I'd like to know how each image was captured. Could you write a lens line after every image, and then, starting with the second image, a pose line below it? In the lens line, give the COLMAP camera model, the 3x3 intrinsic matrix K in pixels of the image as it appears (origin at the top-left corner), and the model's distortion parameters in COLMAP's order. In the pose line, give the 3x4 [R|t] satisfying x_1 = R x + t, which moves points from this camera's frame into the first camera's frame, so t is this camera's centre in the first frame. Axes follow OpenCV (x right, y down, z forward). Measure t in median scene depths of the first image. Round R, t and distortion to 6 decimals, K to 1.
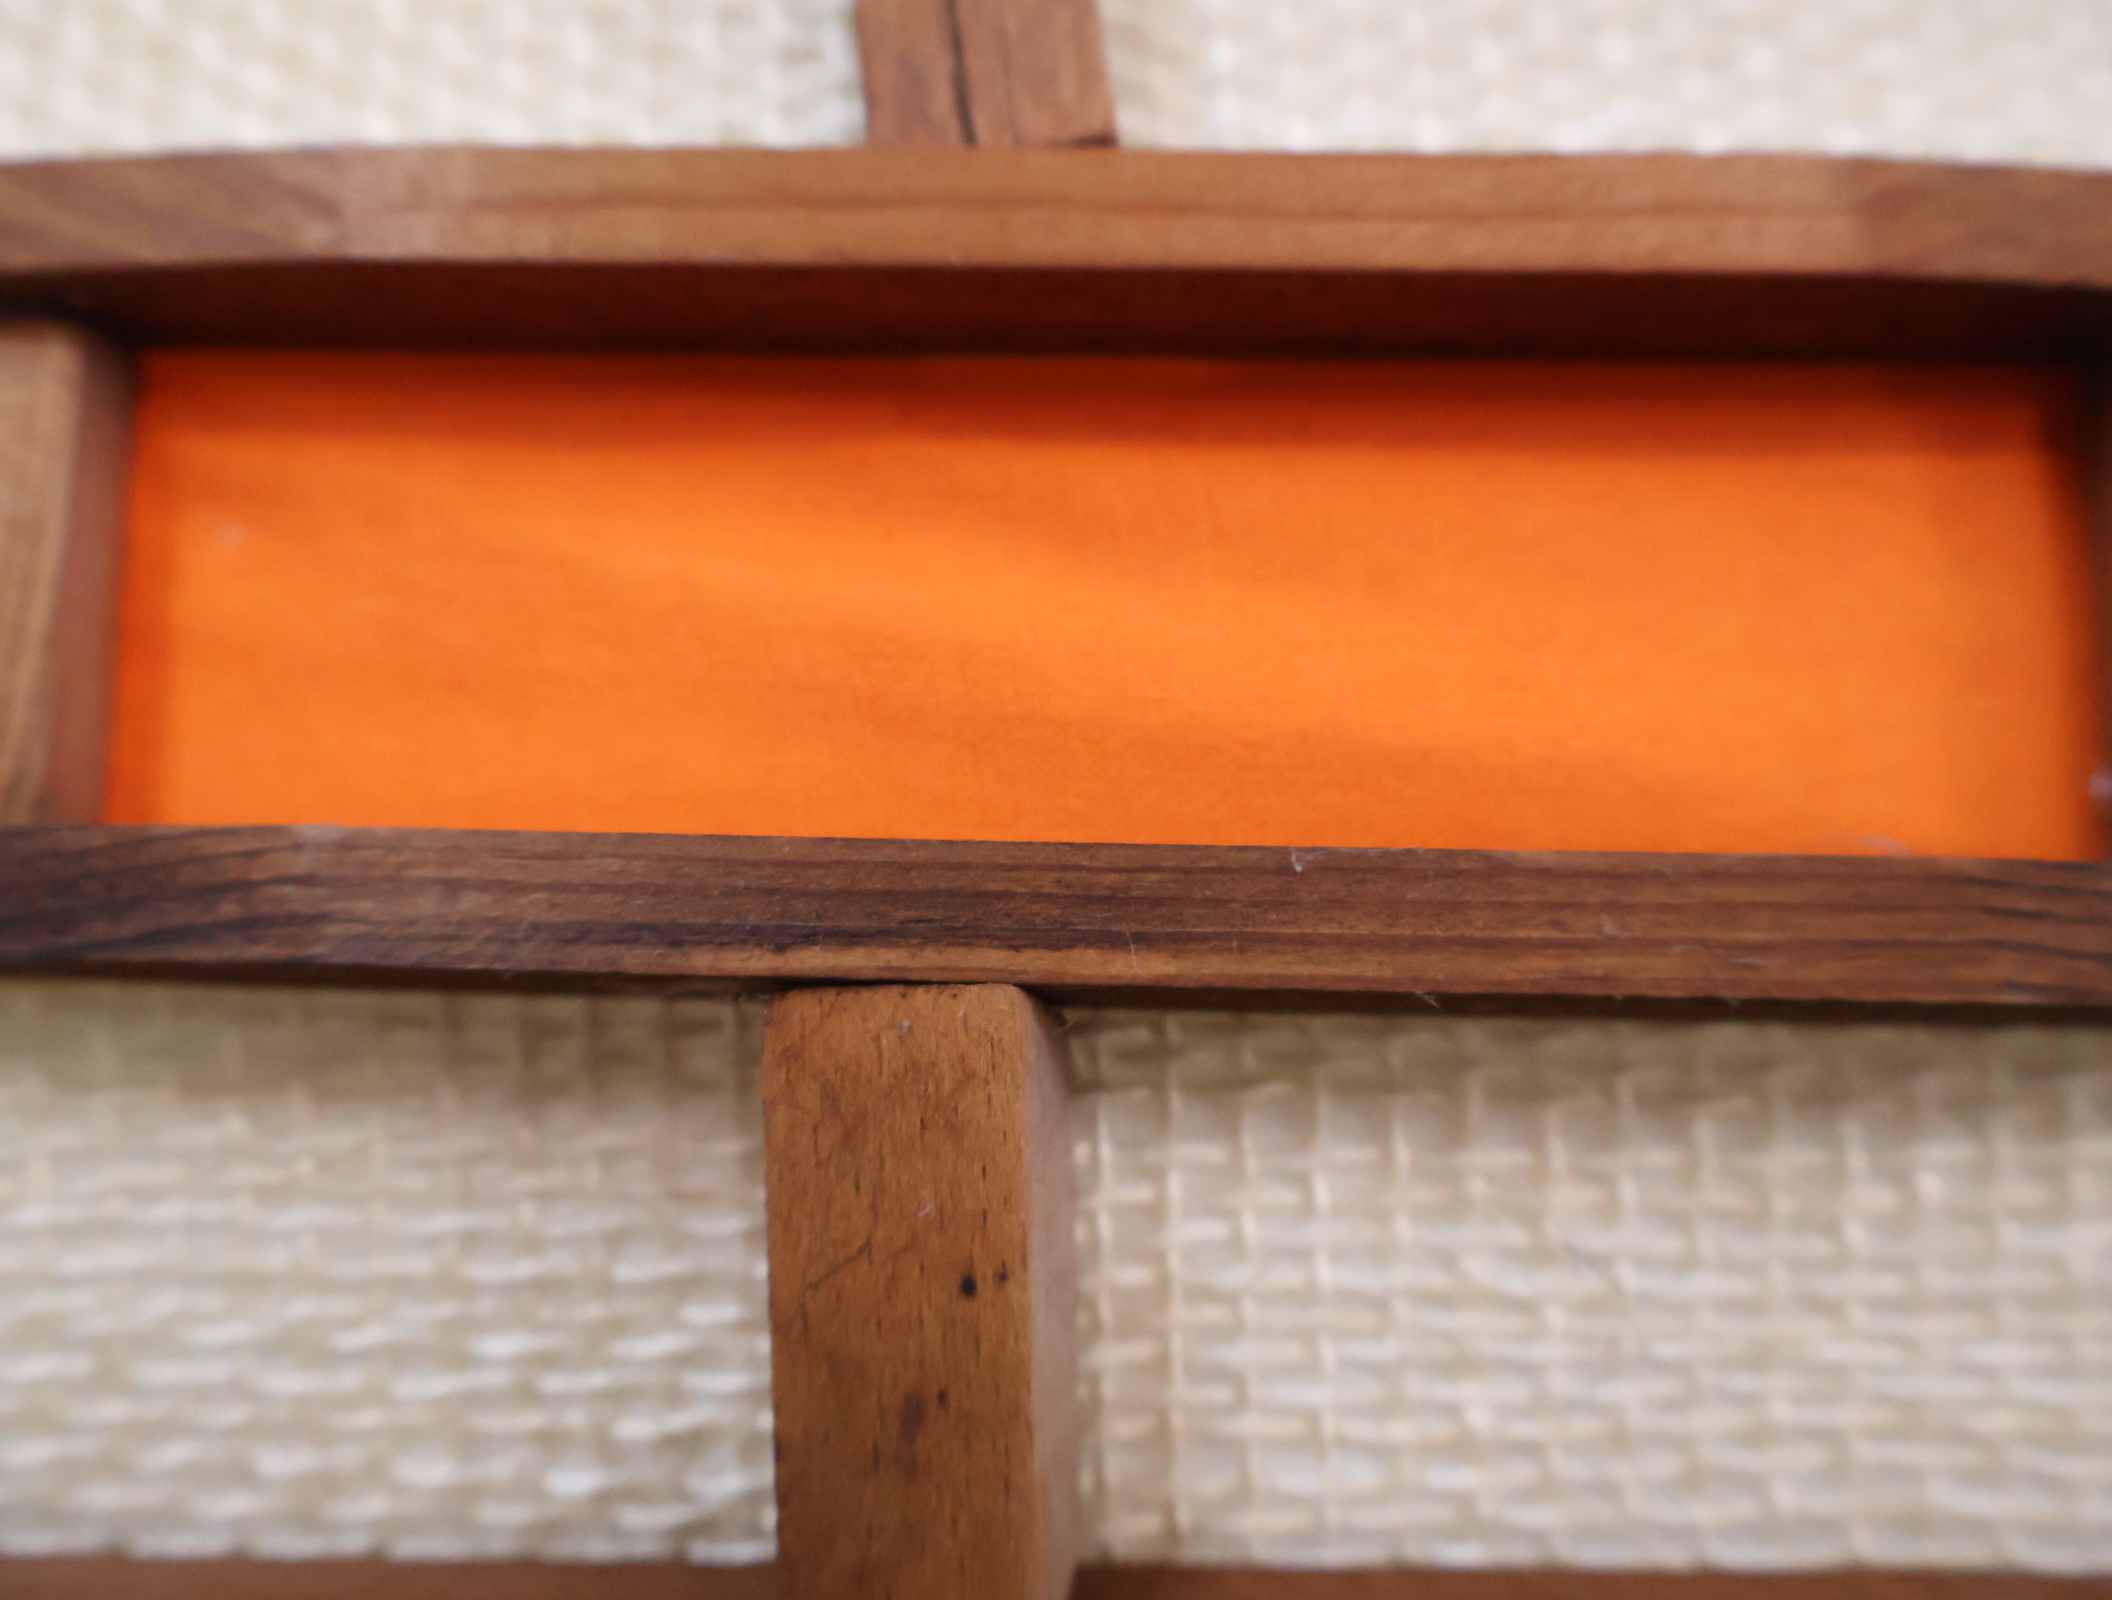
lens RADIAL K [[2052.5, 0, 1060.0], [0, 2052.5, 738.5], [0, 0, 1]] dist [0.011977, 0.000000]
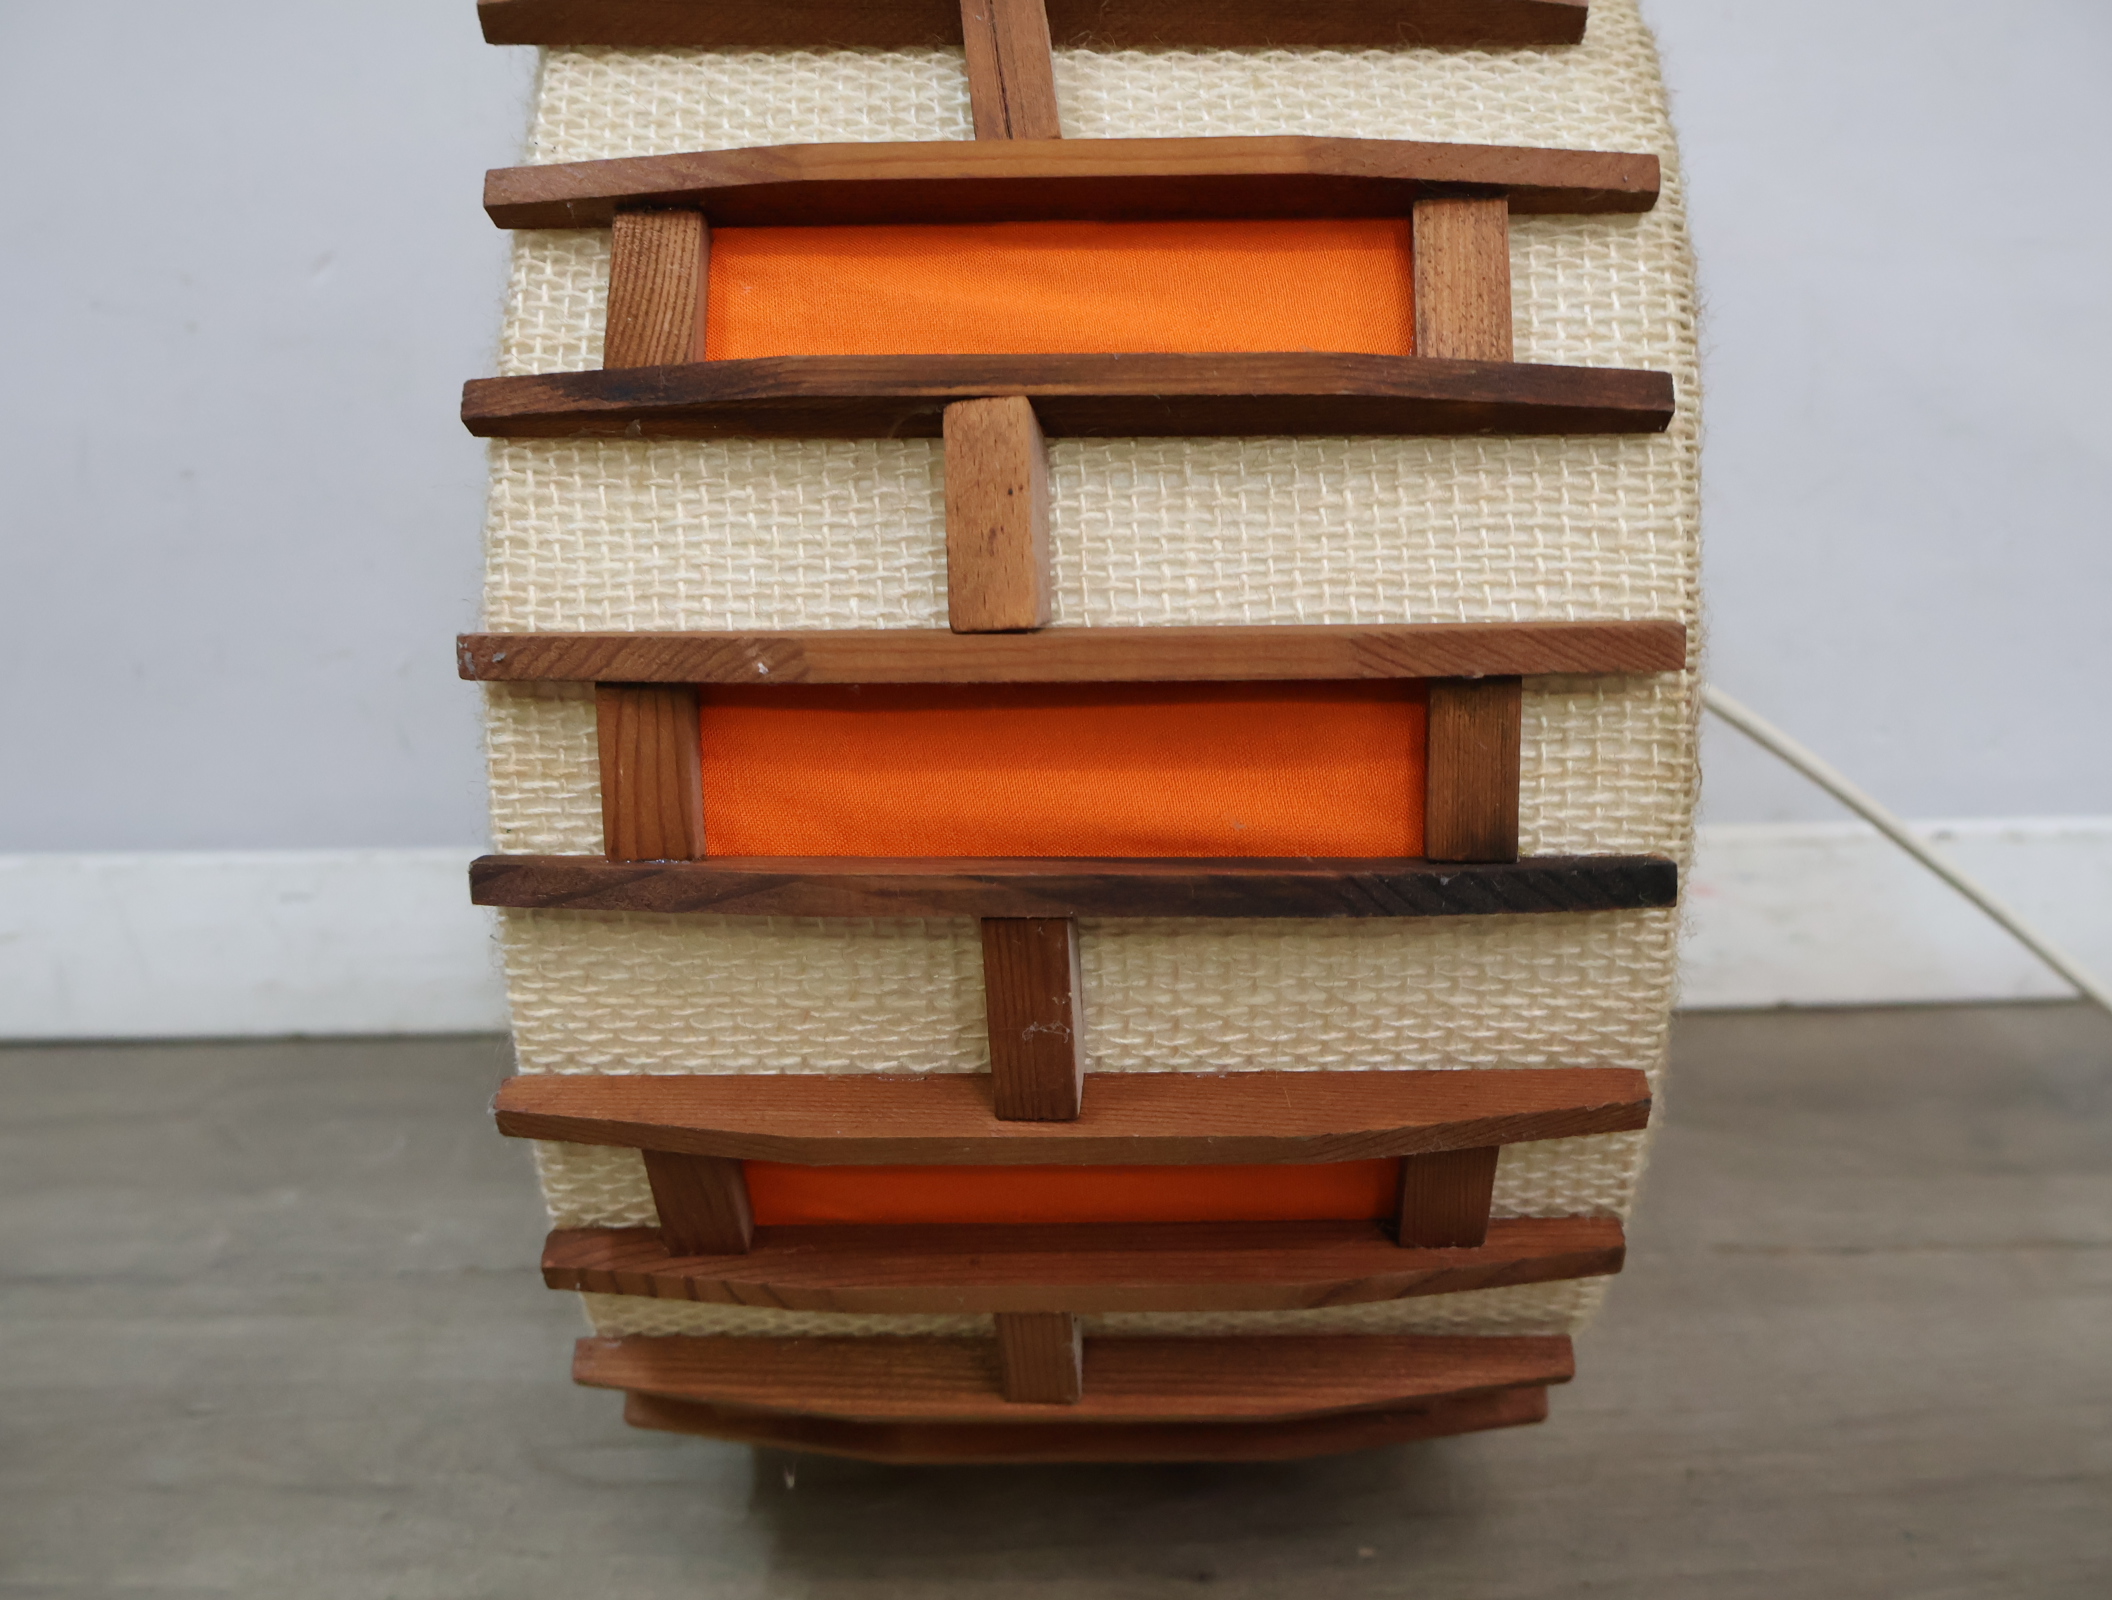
lens RADIAL K [[2052.5, 0, 1043.8], [0, 2052.5, 770.5], [0, 0, 1]] dist [0.011977, 0.000000]
pose [[0.999277, -0.006534, -0.037454, 0.116896], [0.003496, 0.996740, -0.080607, 0.918751], [0.037859, 0.080417, 0.996042, -2.011979]]
